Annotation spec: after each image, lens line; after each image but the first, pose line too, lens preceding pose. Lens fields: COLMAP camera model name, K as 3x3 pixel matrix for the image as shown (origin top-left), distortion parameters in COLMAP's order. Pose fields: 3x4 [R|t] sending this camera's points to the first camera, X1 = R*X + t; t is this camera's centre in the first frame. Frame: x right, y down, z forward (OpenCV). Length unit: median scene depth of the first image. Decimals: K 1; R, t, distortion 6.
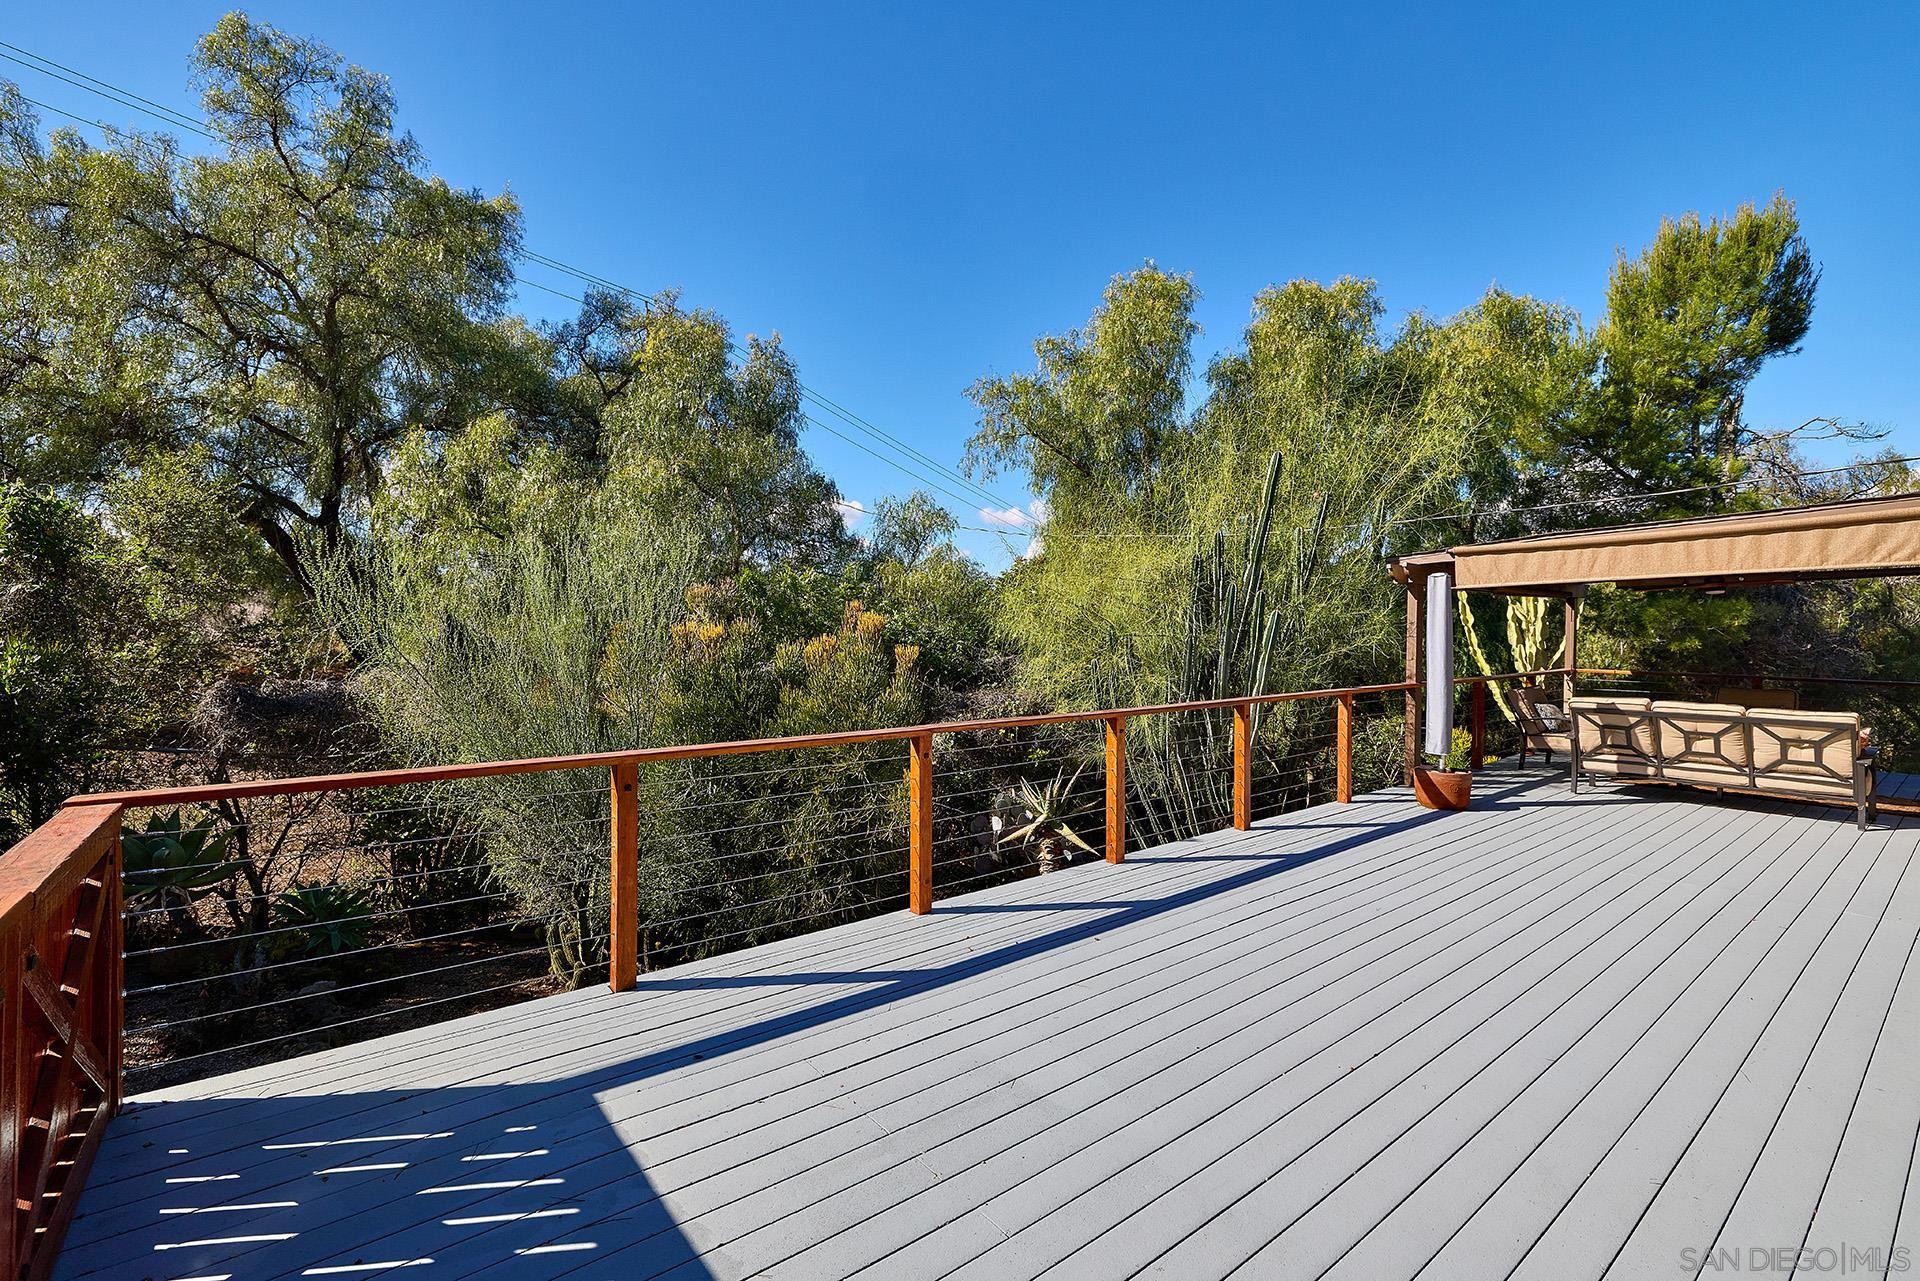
lens RADIAL K [[833.2, 0, 956.4], [0, 833.2, 635.8], [0, 0, 1]] dist [0.003881, -0.000814]
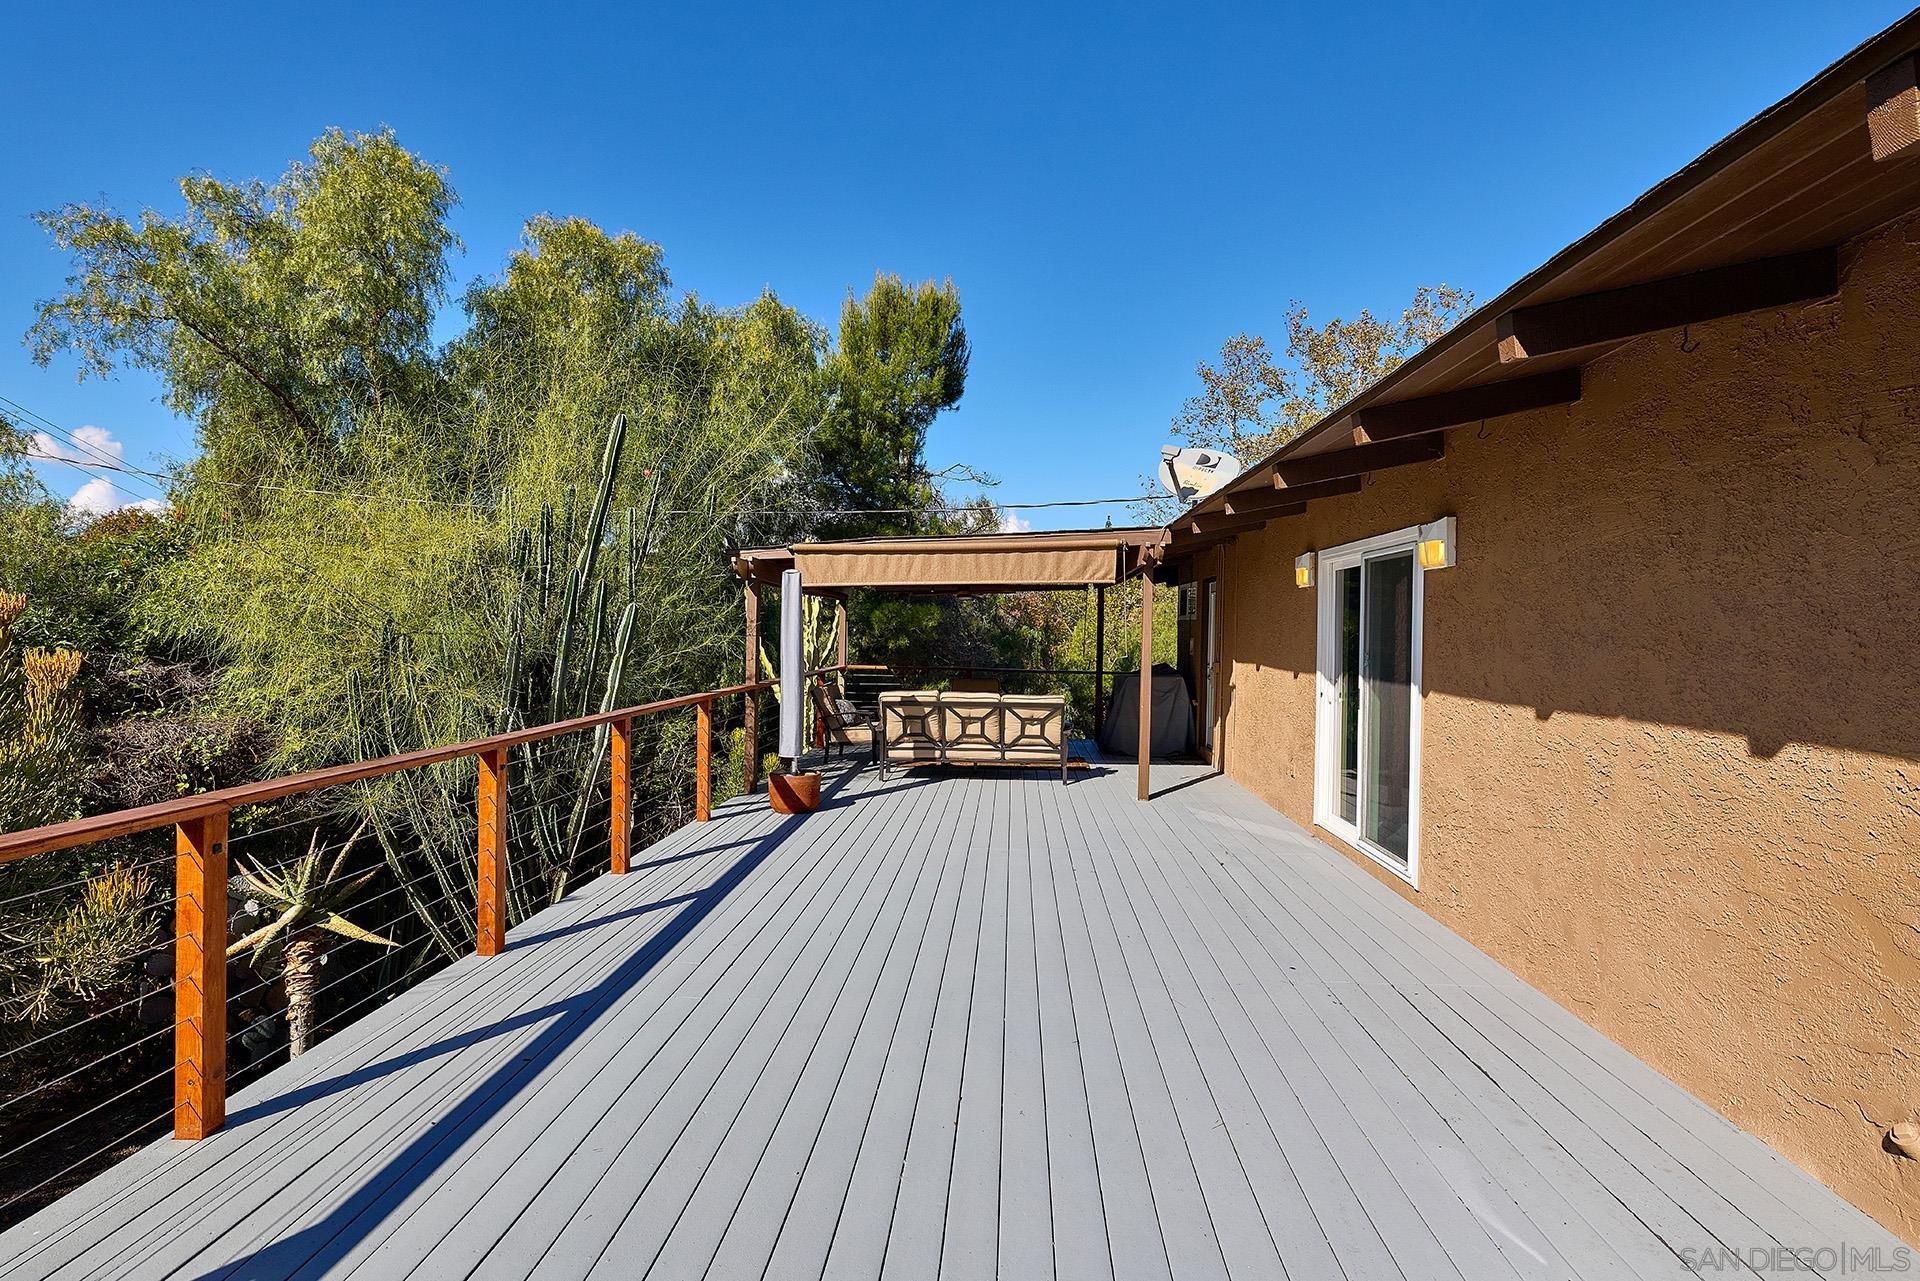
lens RADIAL K [[938.8, 0, 953.8], [0, 938.8, 640.9], [0, 0, 1]] dist [-0.000787, 0.003605]
pose [[0.669853, -0.002124, 0.742491, -0.067230], [-0.003444, 0.999976, 0.005967, 0.000177], [-0.742486, -0.006554, 0.669830, 0.085412]]
